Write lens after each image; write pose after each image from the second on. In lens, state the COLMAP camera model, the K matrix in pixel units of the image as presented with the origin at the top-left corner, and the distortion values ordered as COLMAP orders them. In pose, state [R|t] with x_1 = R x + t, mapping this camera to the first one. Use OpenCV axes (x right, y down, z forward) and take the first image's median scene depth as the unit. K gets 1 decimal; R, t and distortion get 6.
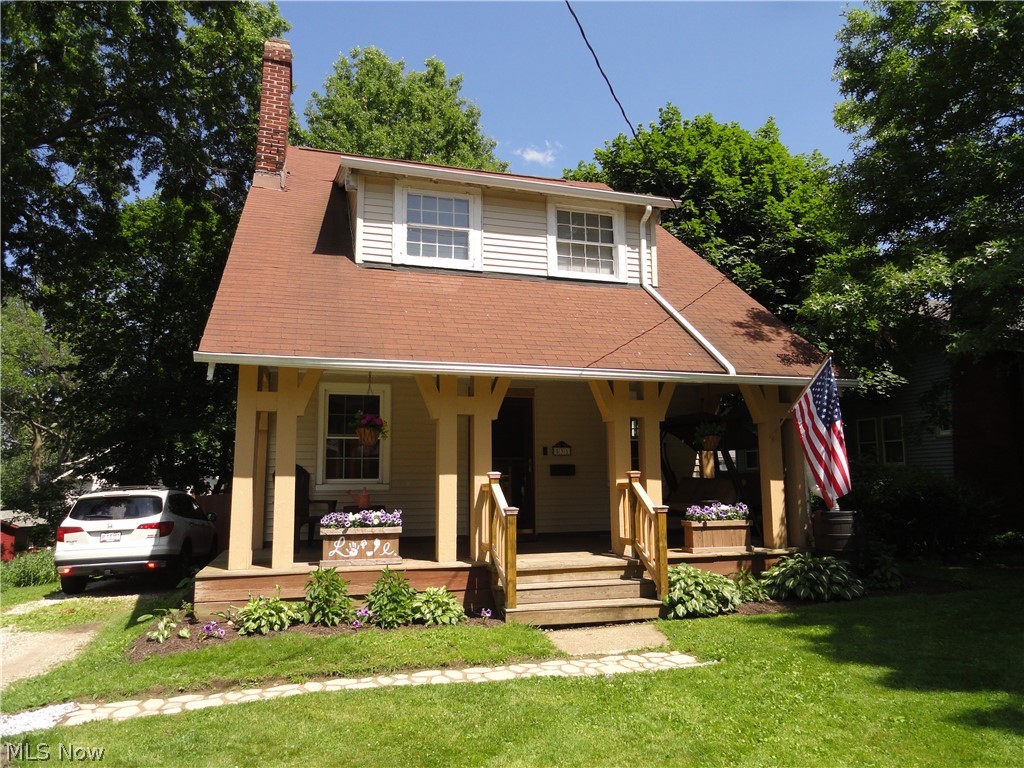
lens RADIAL K [[712.9, 0, 515.2], [0, 712.9, 384.2], [0, 0, 1]] dist [-0.003477, 0.005985]
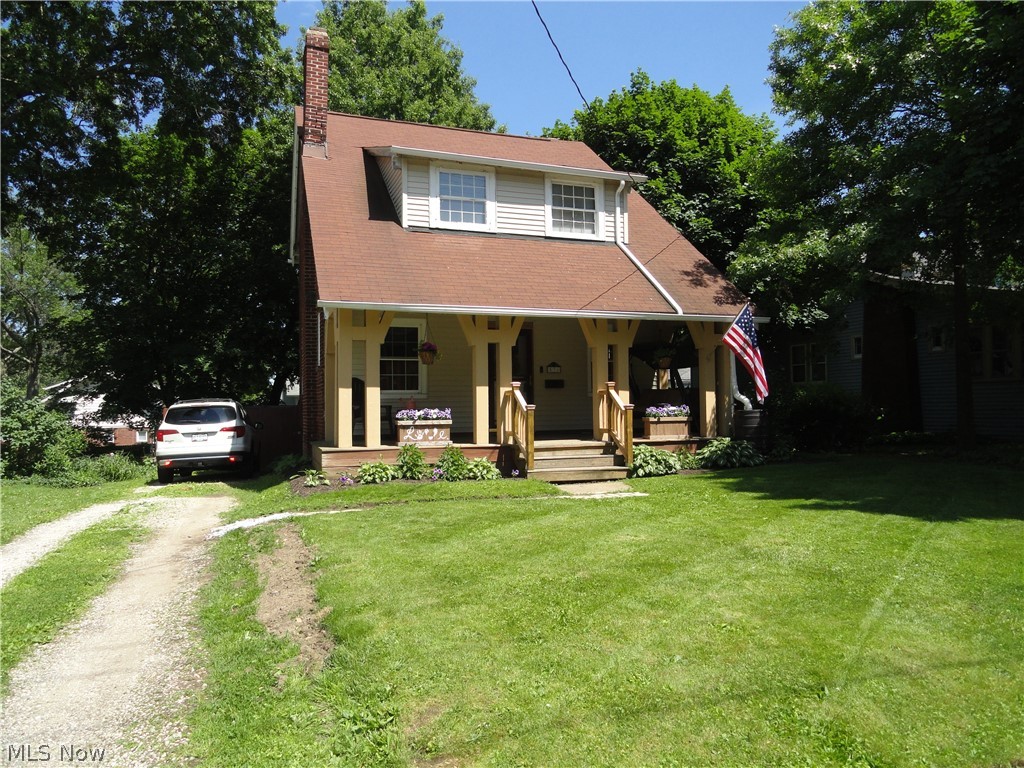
lens RADIAL K [[731.2, 0, 512.6], [0, 731.2, 380.6], [0, 0, 1]] dist [0.003614, 0.001635]
pose [[0.998745, -0.001795, 0.050062, -0.088347], [-0.003158, 0.995113, 0.098695, -0.021931], [-0.049994, -0.098729, 0.993858, -0.385159]]
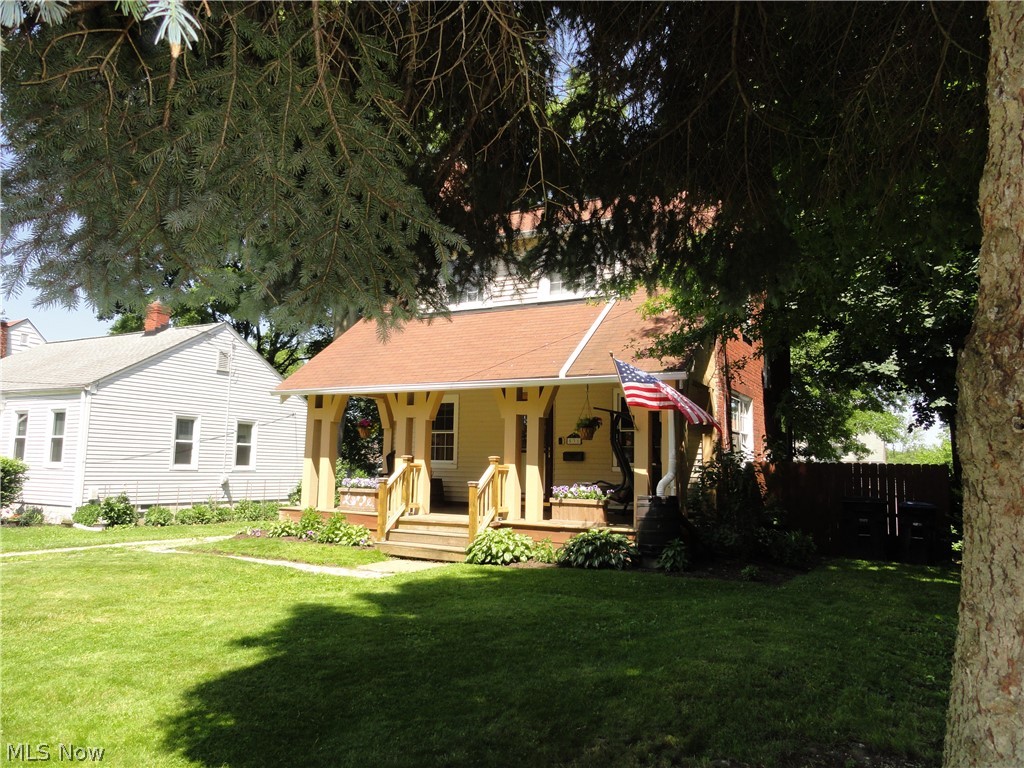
lens RADIAL K [[713.0, 0, 515.4], [0, 713.0, 382.5], [0, 0, 1]] dist [-0.004824, -0.000617]
pose [[0.706242, -0.060391, -0.705390, 0.967195], [0.069592, 0.997452, -0.015720, 0.007304], [0.704542, -0.037987, 0.708645, 0.079636]]
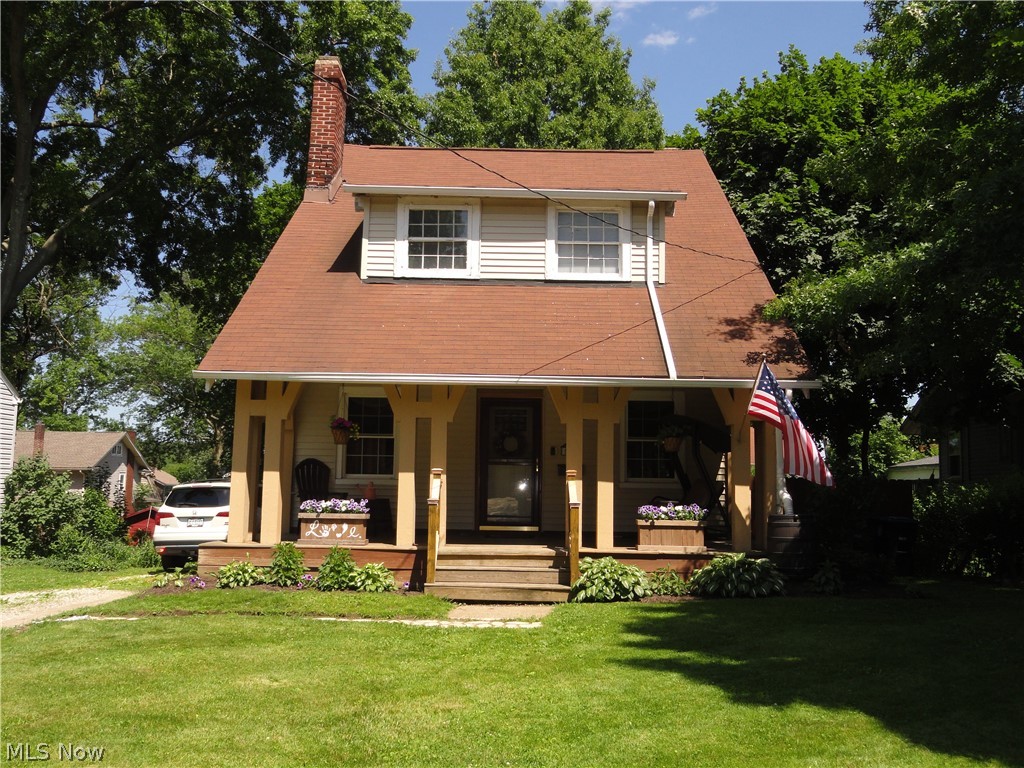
lens RADIAL K [[922.7, 0, 512.0], [0, 922.7, 384.0], [0, 0, 1]] dist [0.006972, -0.000913]
pose [[0.955664, -0.010152, -0.294285, 0.417668], [0.016541, 0.999678, 0.019227, -0.030912], [0.293995, -0.023242, 0.955524, -0.299806]]
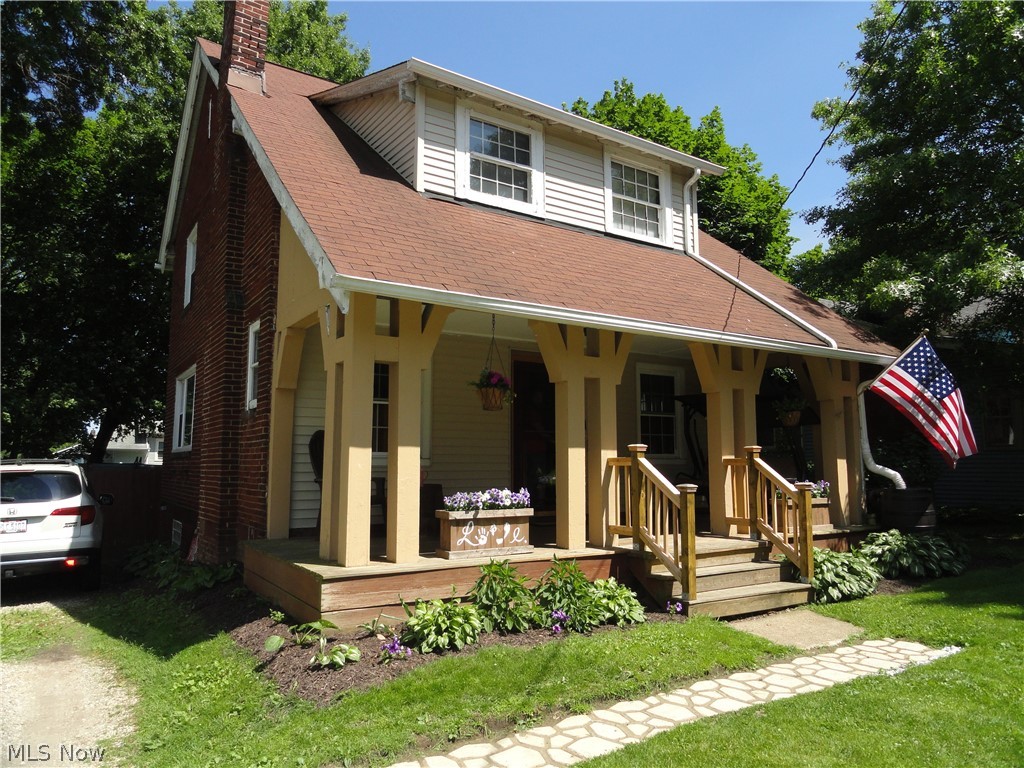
lens RADIAL K [[713.0, 0, 515.4], [0, 713.0, 382.5], [0, 0, 1]] dist [-0.004824, -0.000617]
pose [[0.957434, 0.040208, 0.285840, -0.340144], [-0.046687, 0.998783, 0.015886, 0.032968], [-0.284853, -0.028555, 0.958146, 0.170316]]
